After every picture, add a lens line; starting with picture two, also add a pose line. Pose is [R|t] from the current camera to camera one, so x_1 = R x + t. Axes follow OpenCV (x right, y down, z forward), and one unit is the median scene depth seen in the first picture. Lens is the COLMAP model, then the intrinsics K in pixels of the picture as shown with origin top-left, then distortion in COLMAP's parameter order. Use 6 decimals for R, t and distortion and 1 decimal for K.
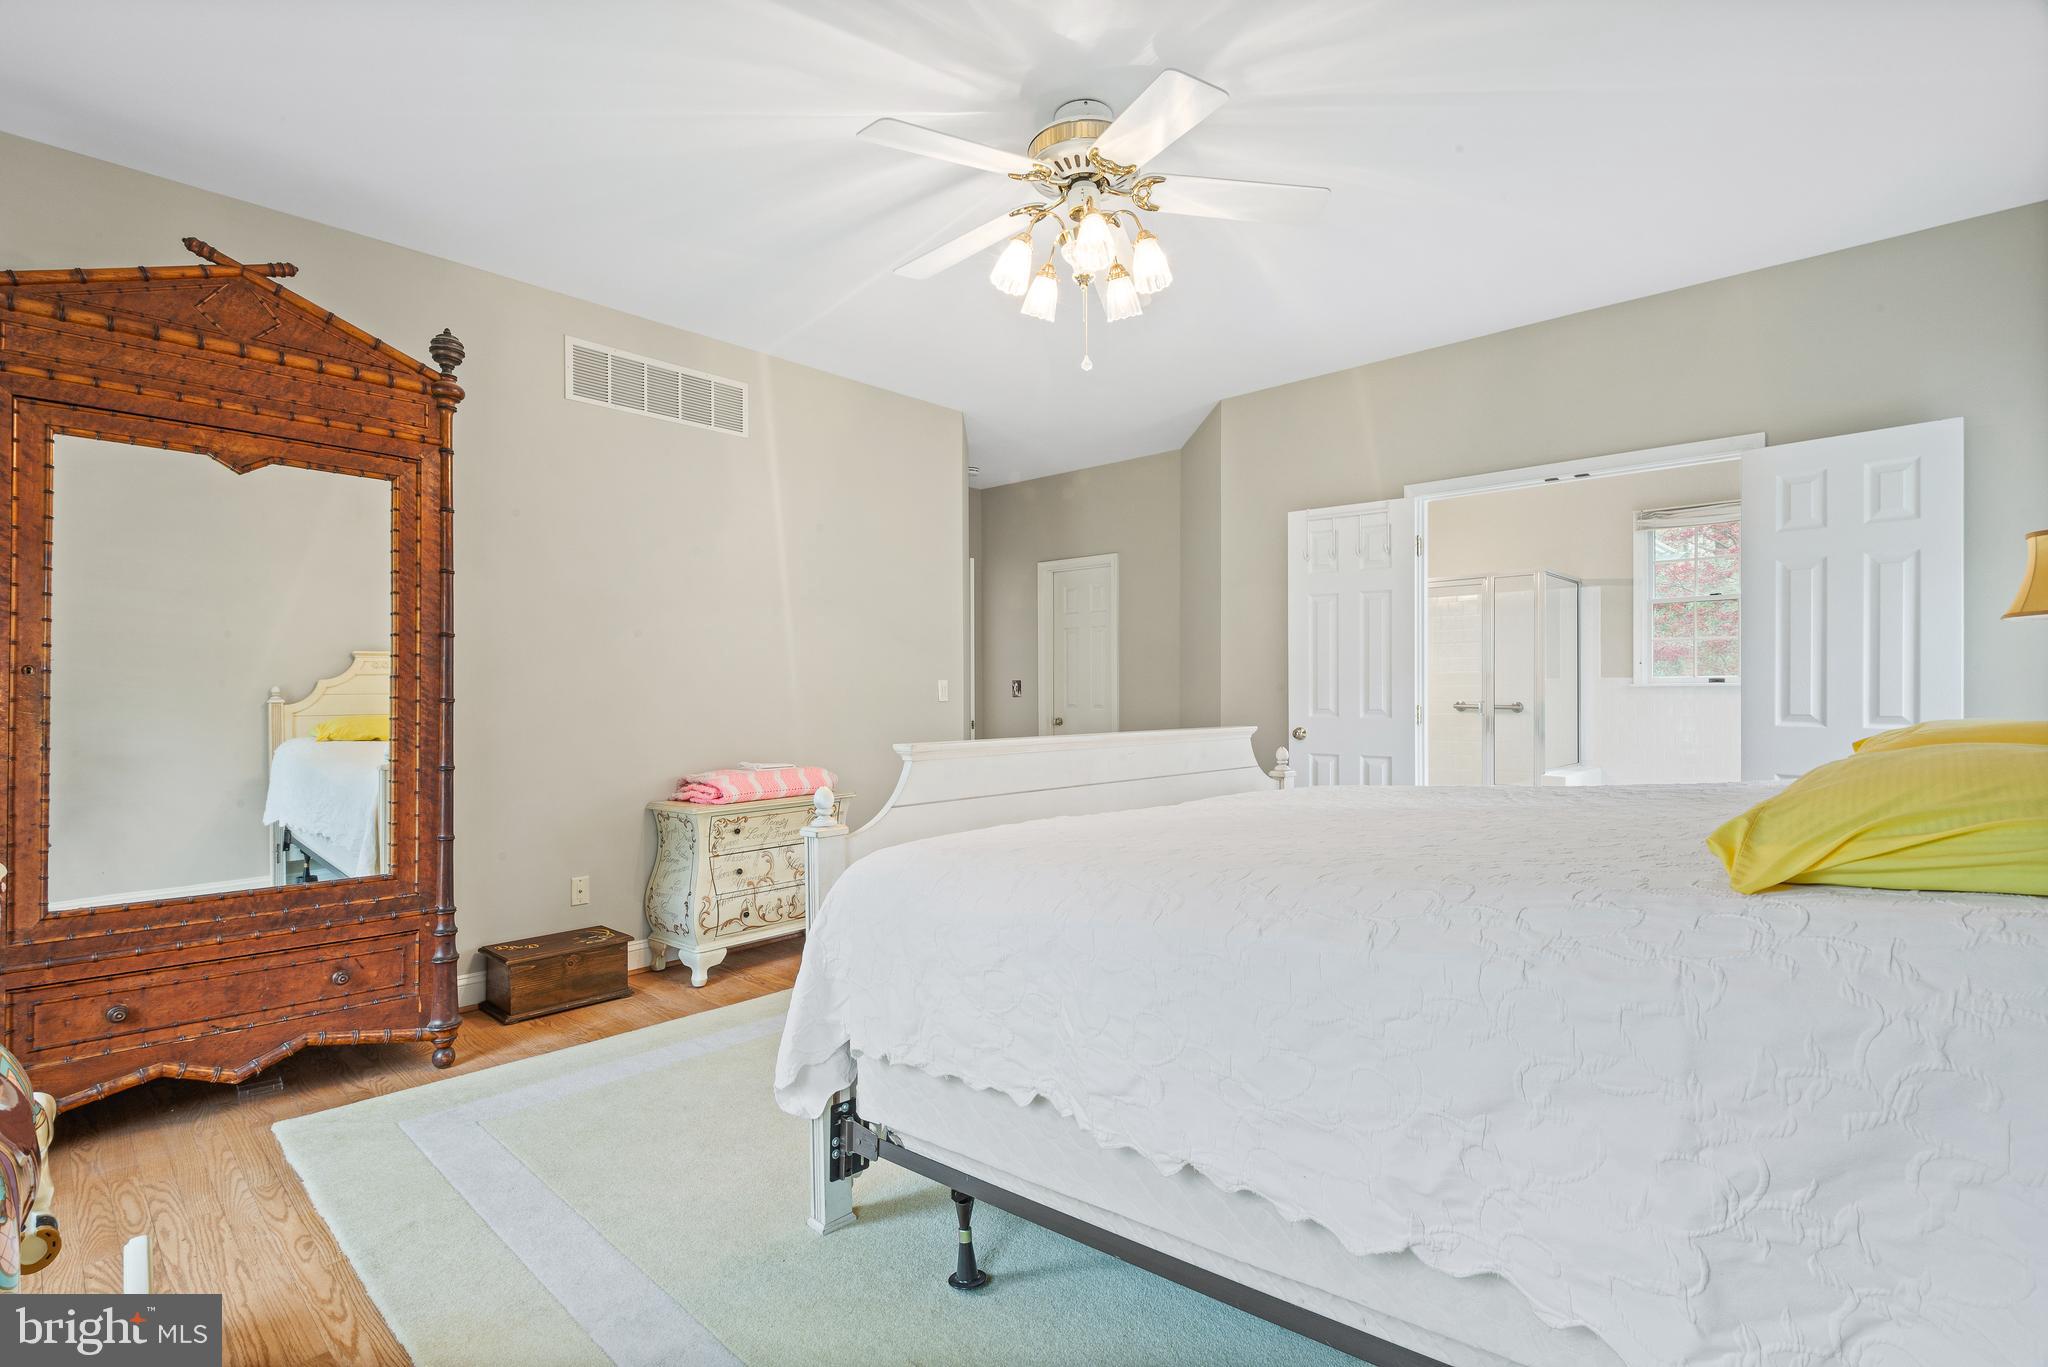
lens RADIAL K [[954.2, 0, 1013.5], [0, 954.2, 687.2], [0, 0, 1]] dist [0.001517, 0.000058]
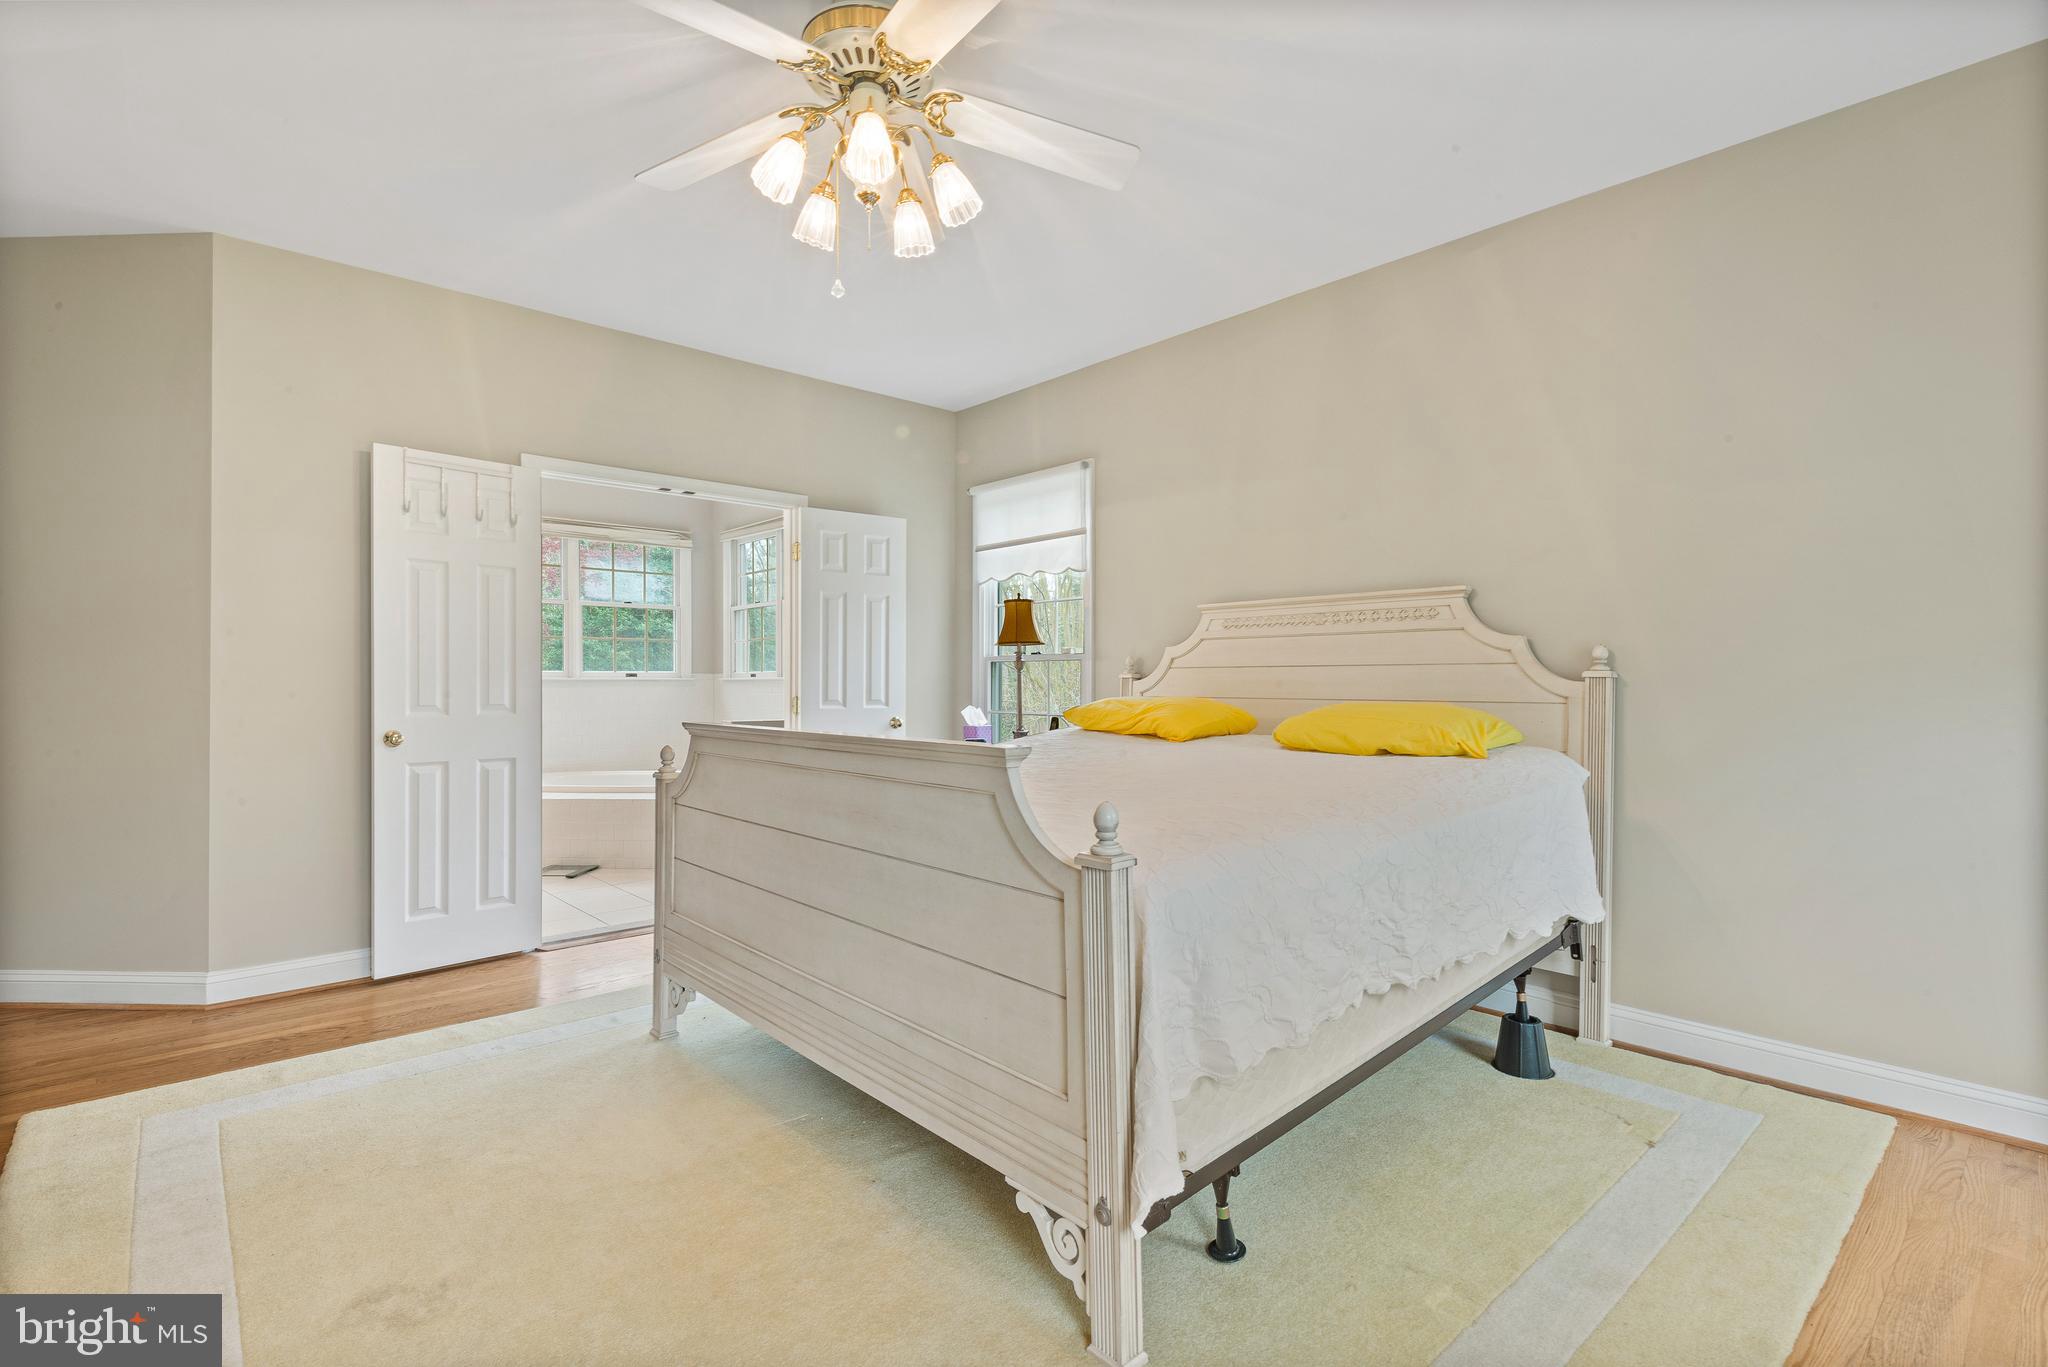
lens RADIAL K [[954.2, 0, 1013.5], [0, 954.2, 687.2], [0, 0, 1]] dist [0.001517, 0.000058]
pose [[0.078250, -0.000600, 0.996934, -0.584876], [-0.003265, 0.999994, 0.000858, 0.007493], [-0.996928, -0.003322, 0.078248, 0.617404]]
